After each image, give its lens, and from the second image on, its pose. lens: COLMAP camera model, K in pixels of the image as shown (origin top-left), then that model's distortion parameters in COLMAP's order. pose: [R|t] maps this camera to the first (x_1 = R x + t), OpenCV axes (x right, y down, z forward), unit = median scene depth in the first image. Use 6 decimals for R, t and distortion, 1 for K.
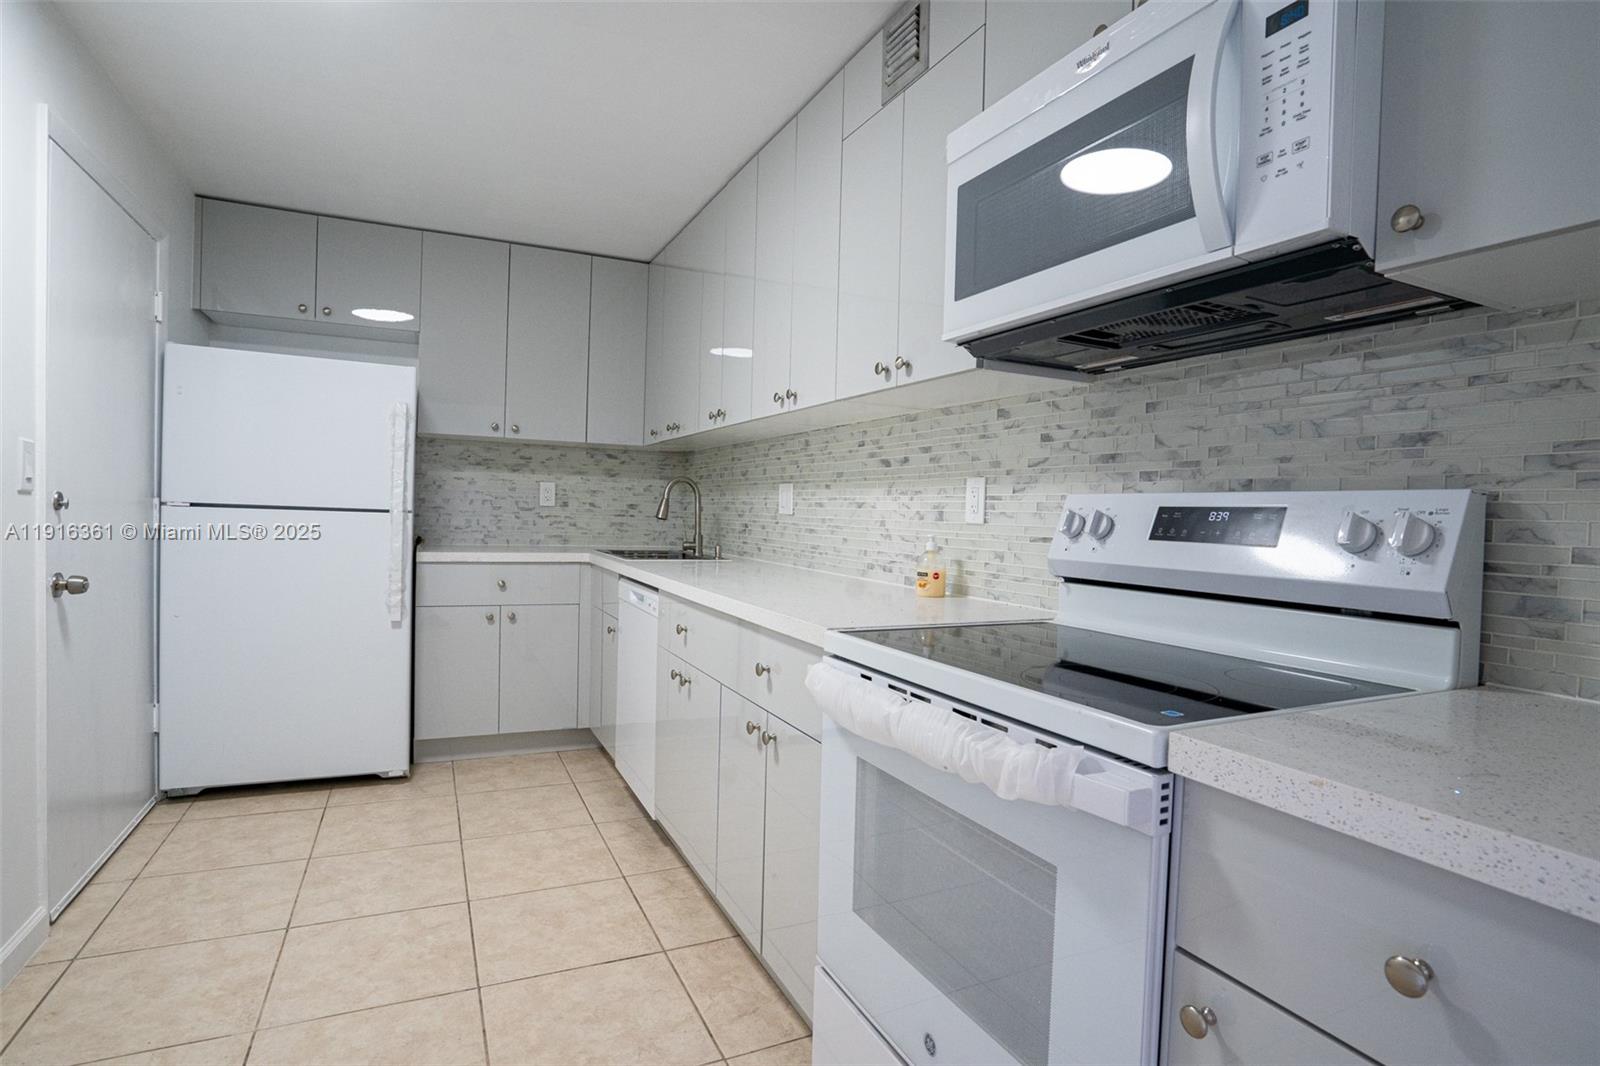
lens RADIAL K [[808.2, 0, 795.7], [0, 808.2, 542.4], [0, 0, 1]] dist [-0.054479, 0.007217]
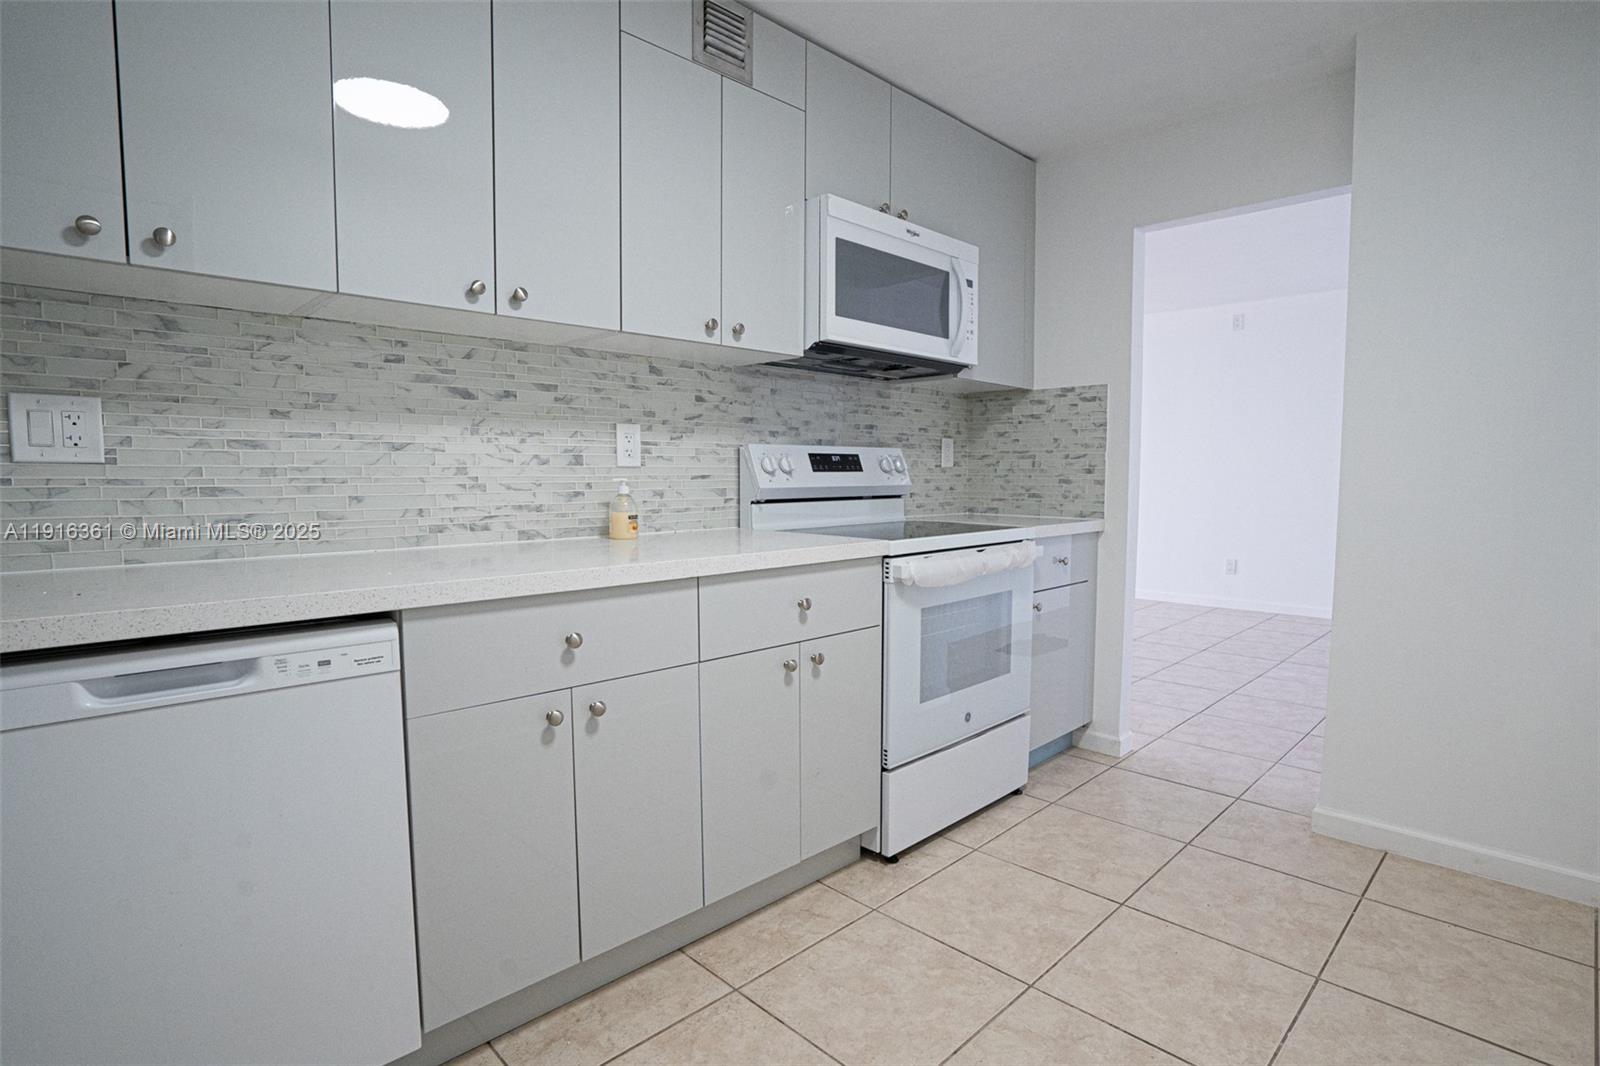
lens RADIAL K [[808.2, 0, 822.0], [0, 808.2, 540.6], [0, 0, 1]] dist [-0.054479, 0.007217]
pose [[-0.349513, -0.114860, 0.929864, -0.913490], [0.020061, 0.991312, 0.129990, -0.061919], [-0.936717, 0.064087, -0.344173, 1.165922]]
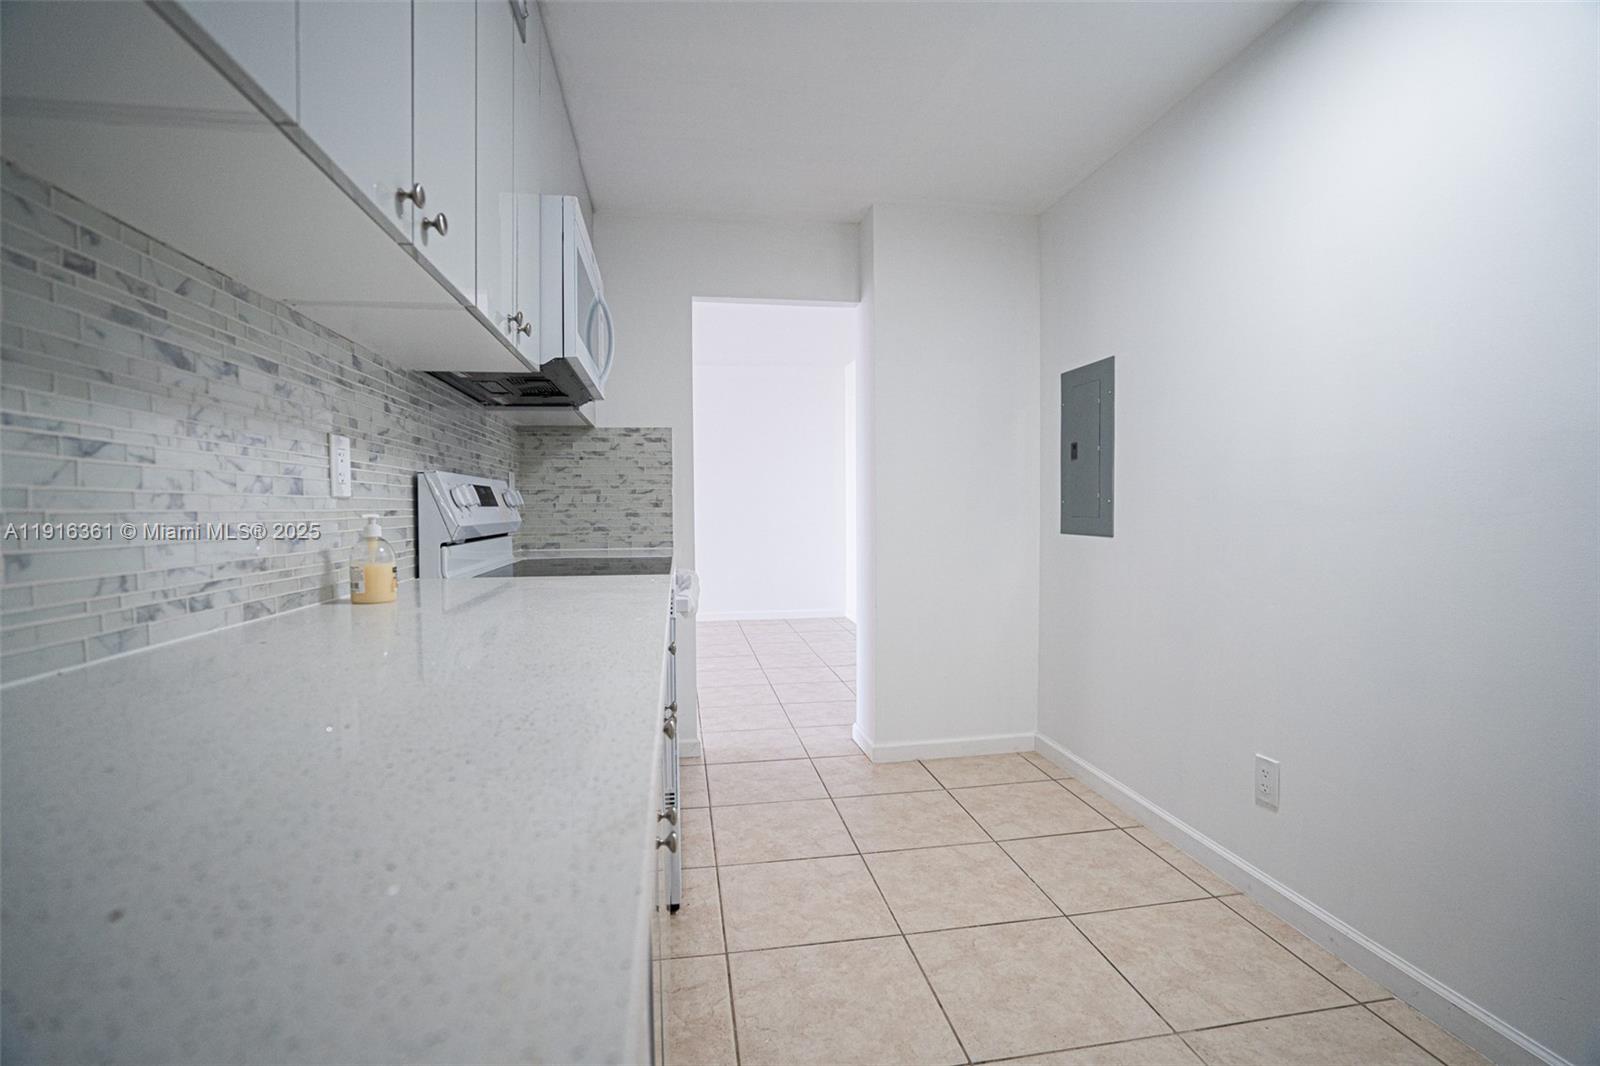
lens RADIAL K [[744.4, 0, 805.6], [0, 744.4, 539.3], [0, 0, 1]] dist [-0.053186, 0.016130]
pose [[-0.963797, -0.036007, 0.264194, -0.375513], [-0.013954, 0.996293, 0.084880, -0.049184], [-0.266271, 0.078121, -0.960727, 1.571809]]
